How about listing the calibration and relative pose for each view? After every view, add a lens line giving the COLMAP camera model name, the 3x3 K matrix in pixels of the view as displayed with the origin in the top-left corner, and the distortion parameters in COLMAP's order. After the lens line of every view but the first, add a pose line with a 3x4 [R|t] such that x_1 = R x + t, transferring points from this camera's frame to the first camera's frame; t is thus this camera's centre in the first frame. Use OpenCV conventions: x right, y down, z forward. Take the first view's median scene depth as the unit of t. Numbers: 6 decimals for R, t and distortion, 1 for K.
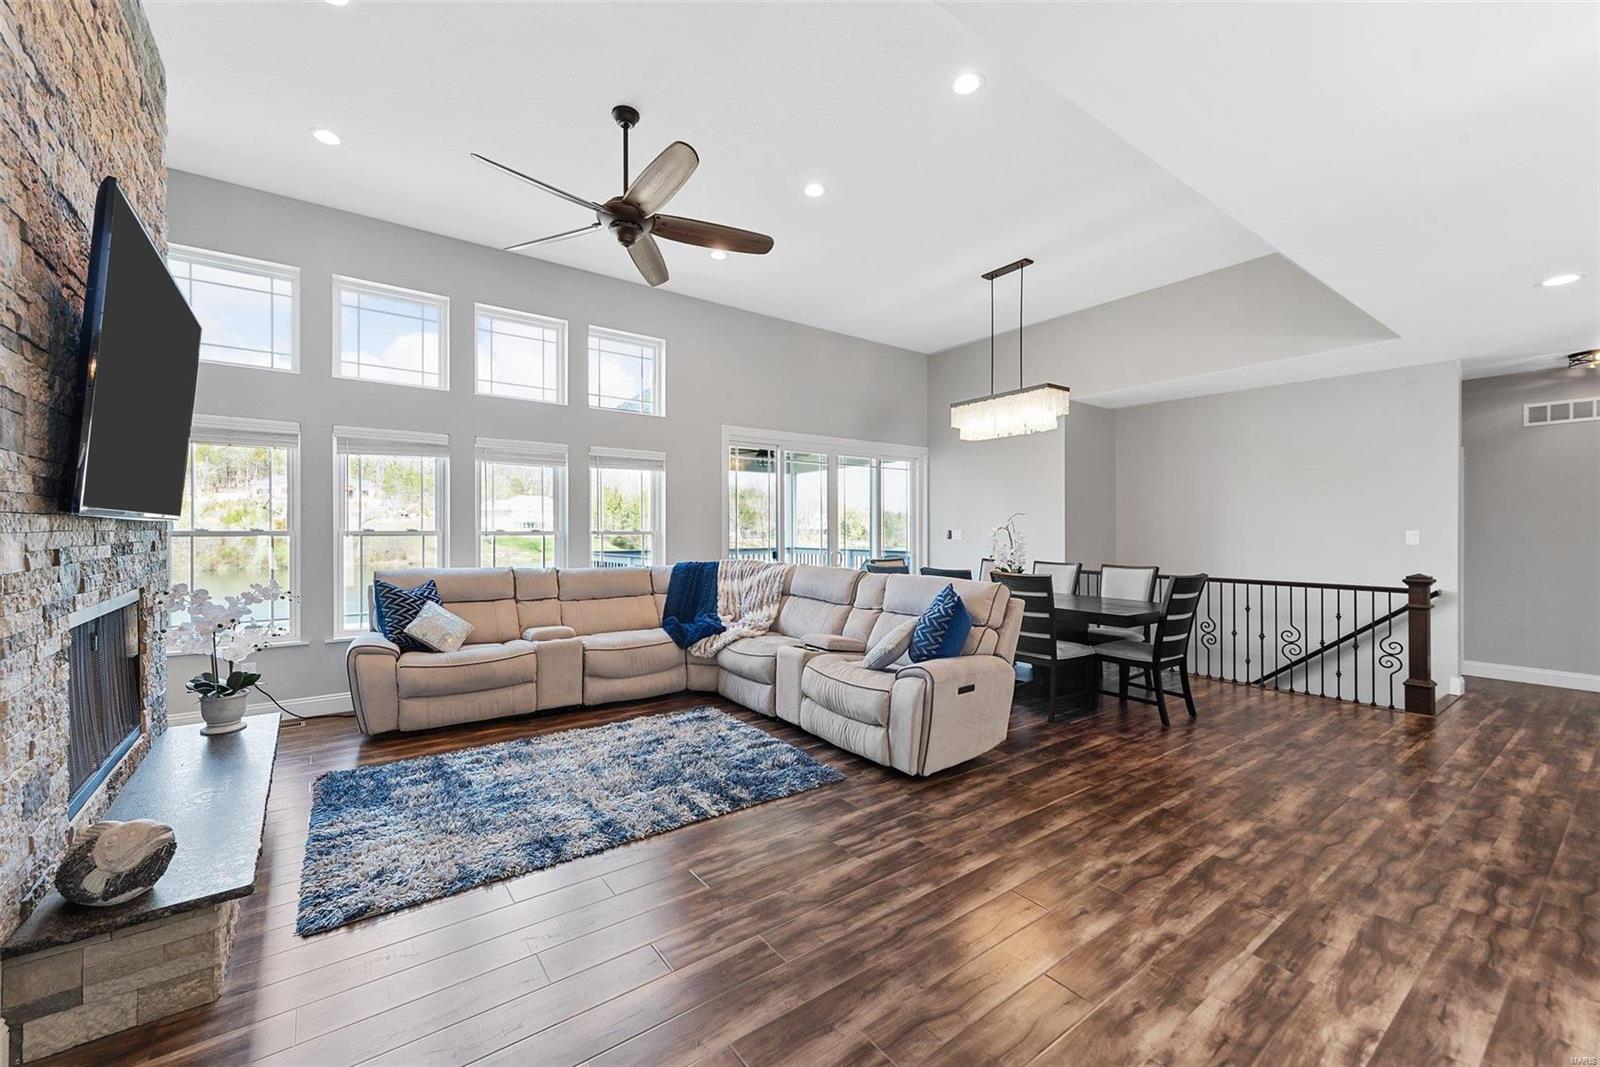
lens RADIAL K [[641.9, 0, 786.6], [0, 641.9, 532.0], [0, 0, 1]] dist [0.011158, -0.000188]
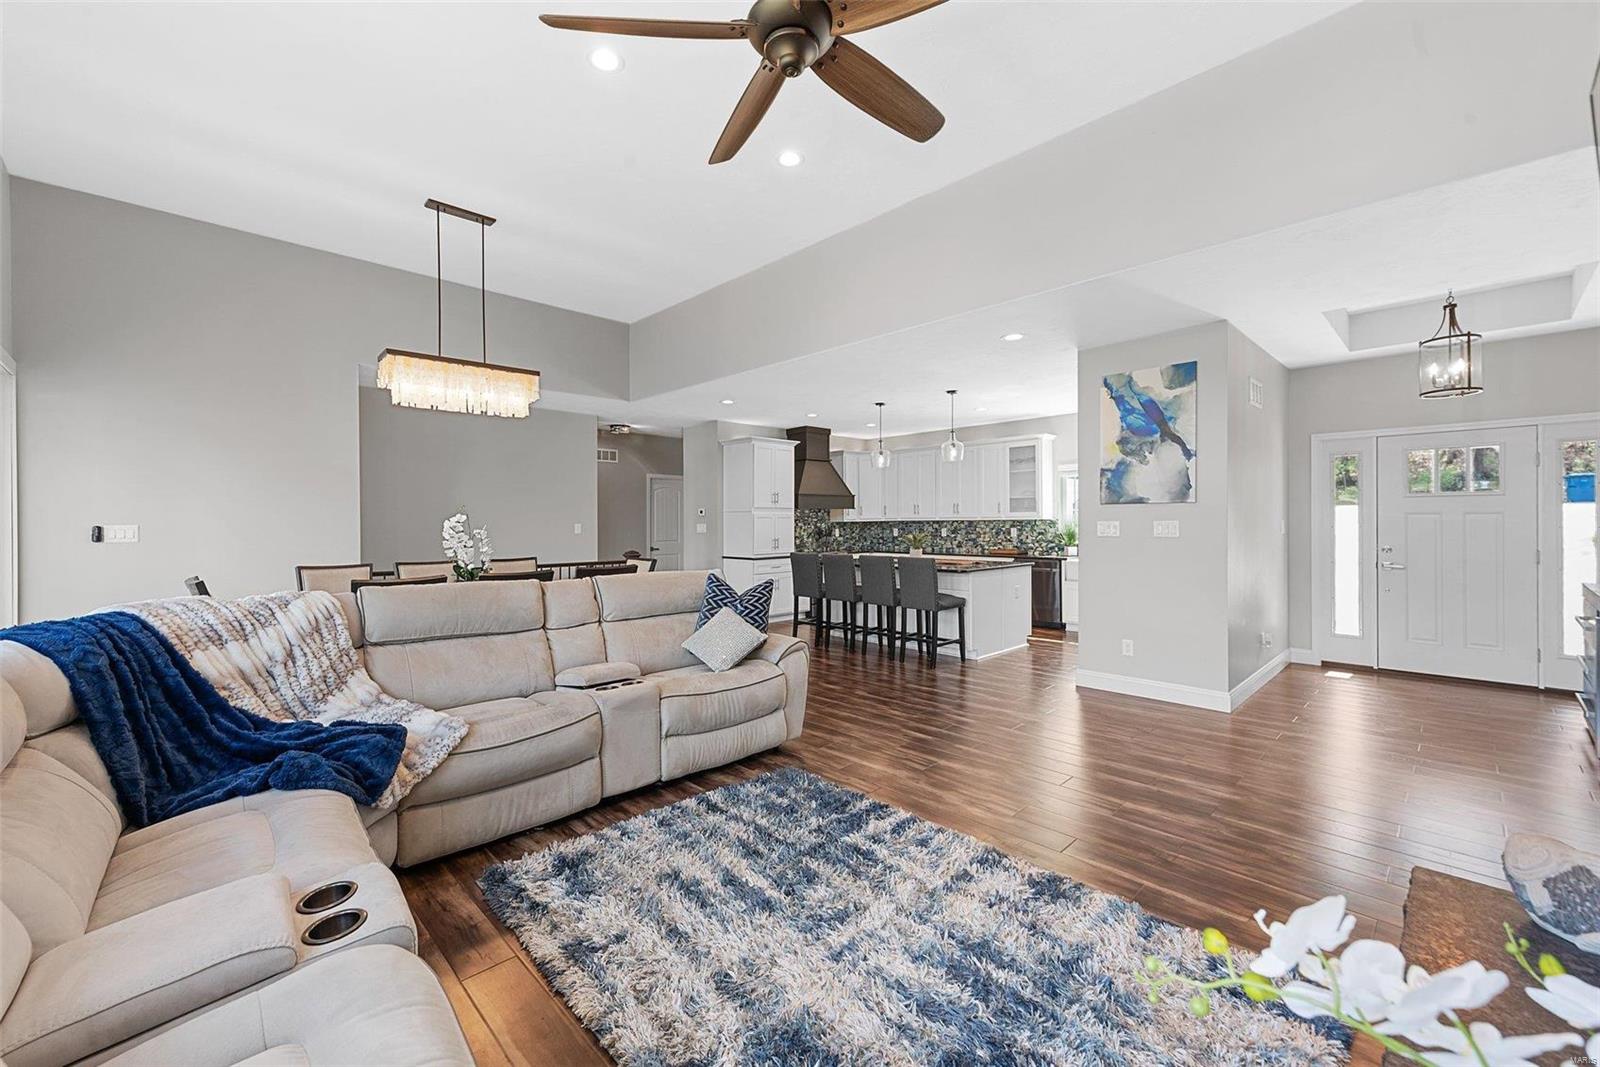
lens RADIAL K [[641.9, 0, 796.2], [0, 641.9, 525.7], [0, 0, 1]] dist [0.011158, -0.000188]
pose [[-0.141681, -0.004654, 0.989901, -1.042936], [0.006711, 0.999961, 0.005661, -0.005386], [-0.989890, 0.007446, -0.141645, 1.300530]]
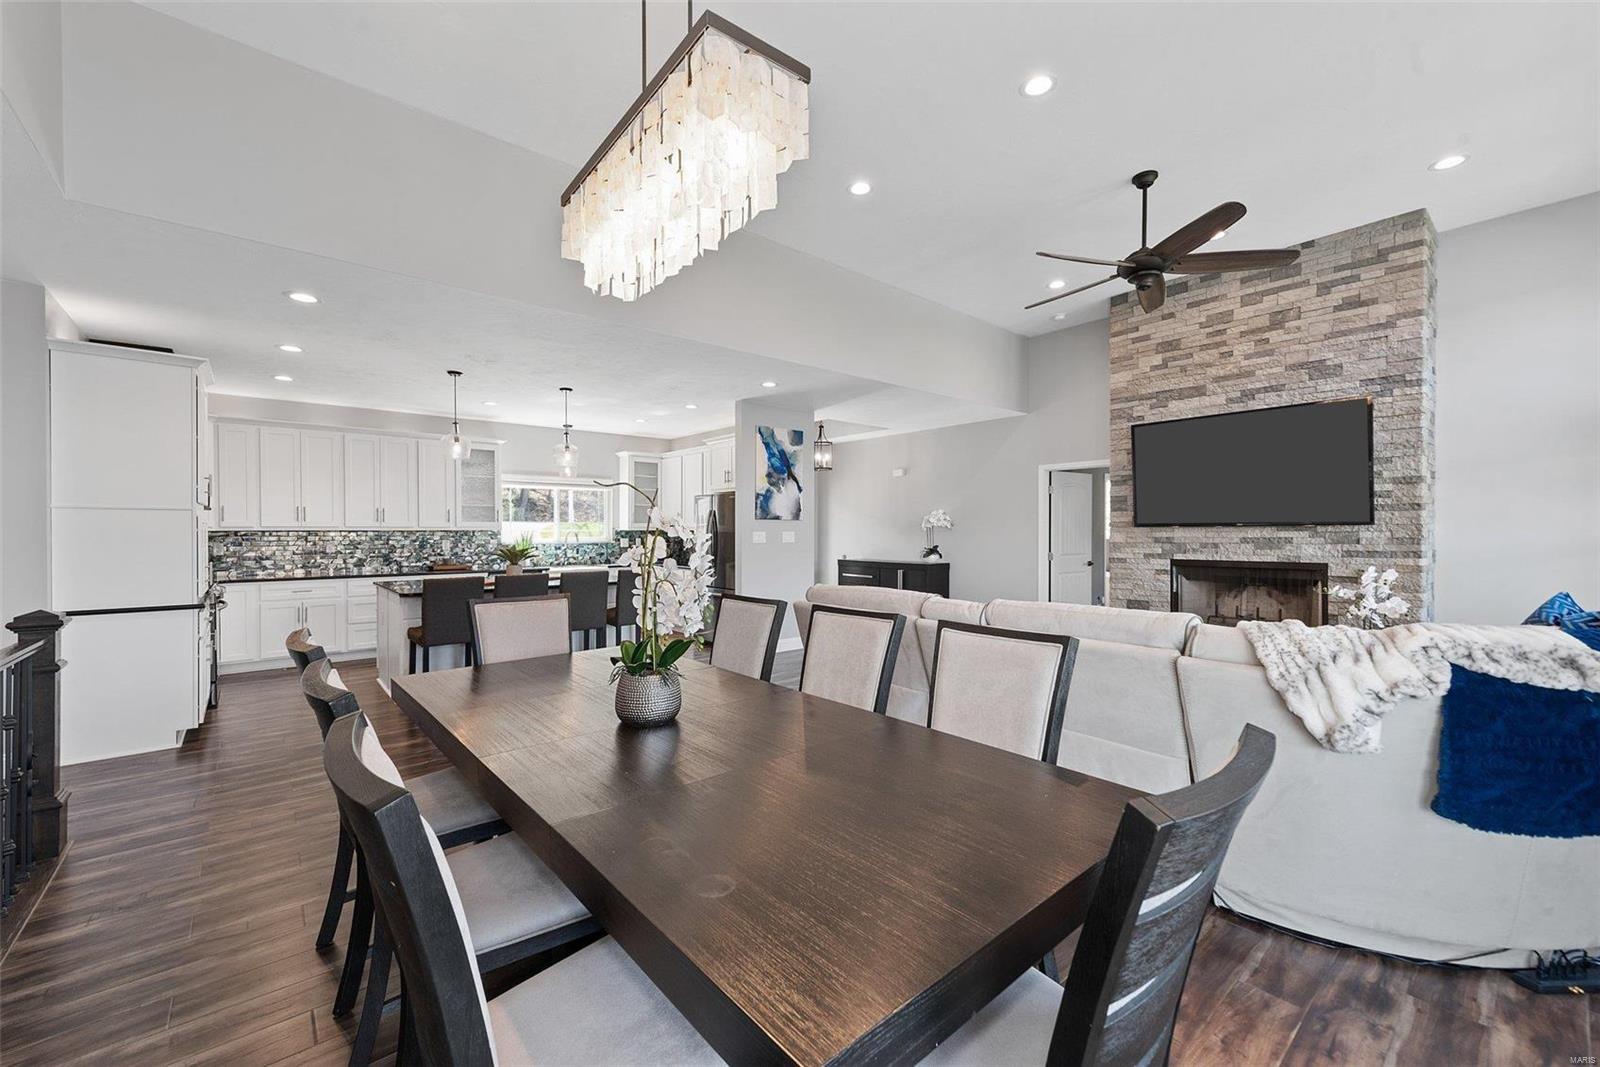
lens RADIAL K [[641.9, 0, 796.1], [0, 641.9, 533.3], [0, 0, 1]] dist [0.011158, -0.000188]
pose [[-0.997499, 0.000633, -0.070683, 0.553846], [0.000341, 0.999991, 0.004147, -0.007097], [0.070685, 0.004113, -0.997490, 2.563007]]
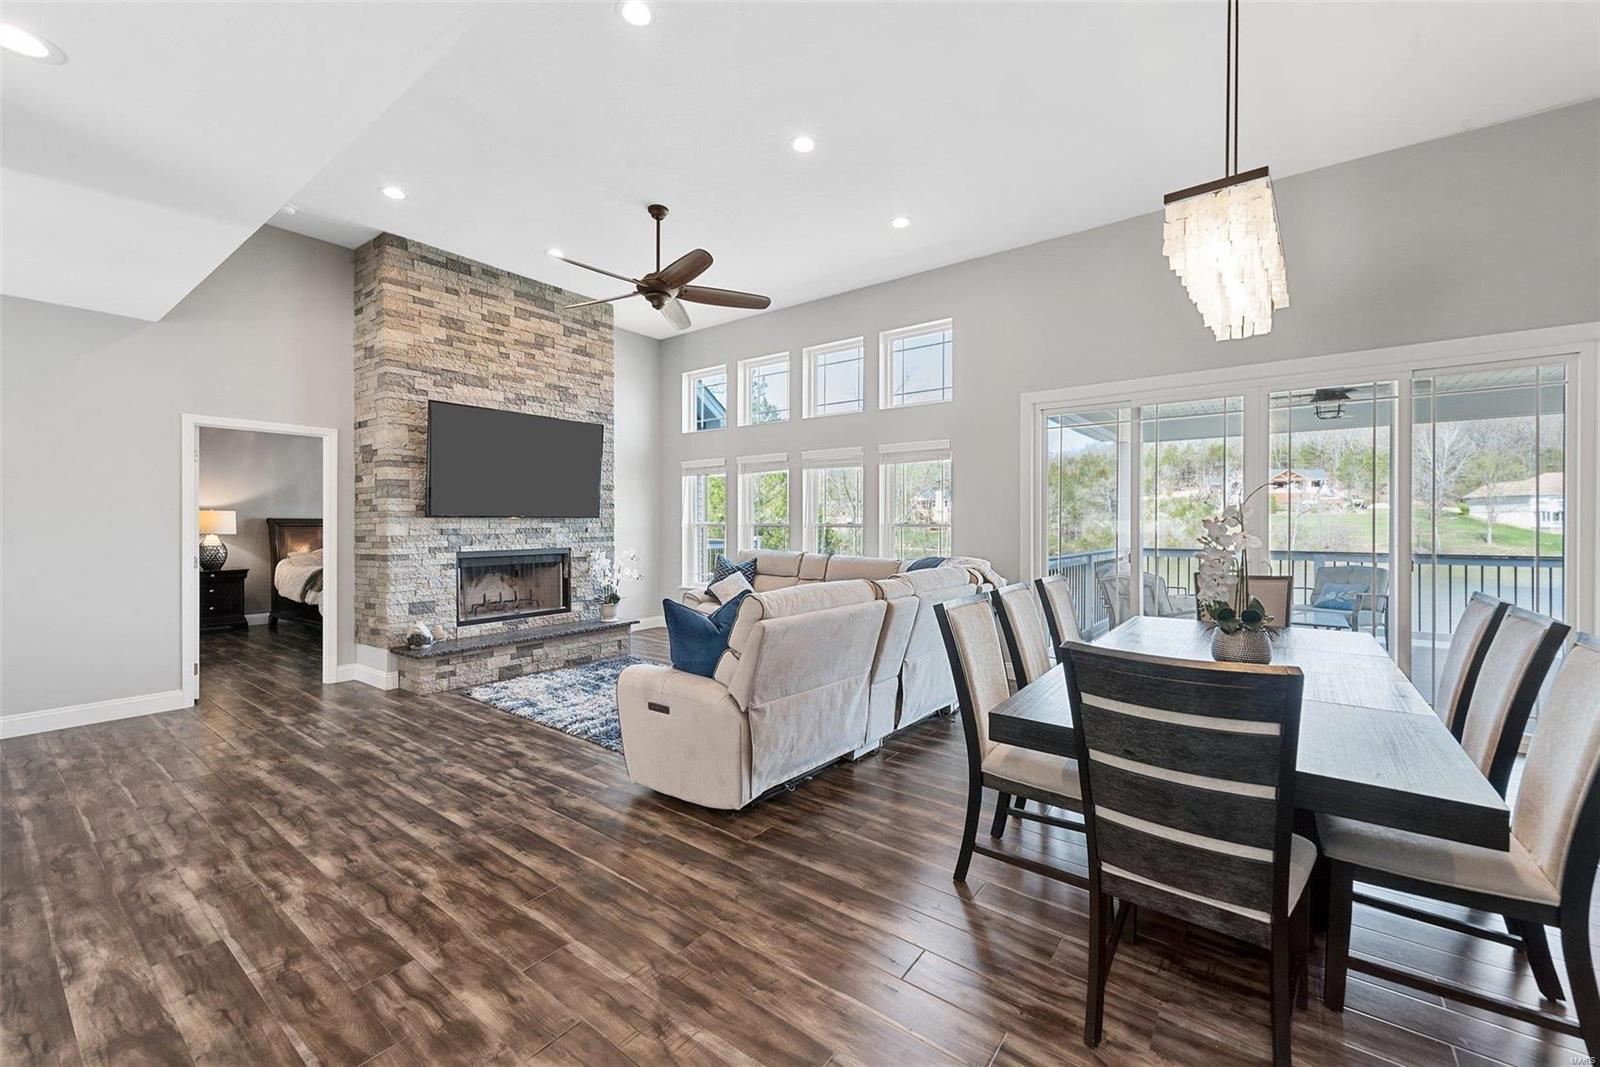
lens RADIAL K [[641.9, 0, 789.5], [0, 641.9, 526.3], [0, 0, 1]] dist [0.011158, -0.000188]
pose [[0.278697, 0.002779, -0.960375, 1.320954], [-0.001052, 0.999996, 0.002588, 0.000525], [0.960378, 0.000289, 0.278699, 1.068613]]
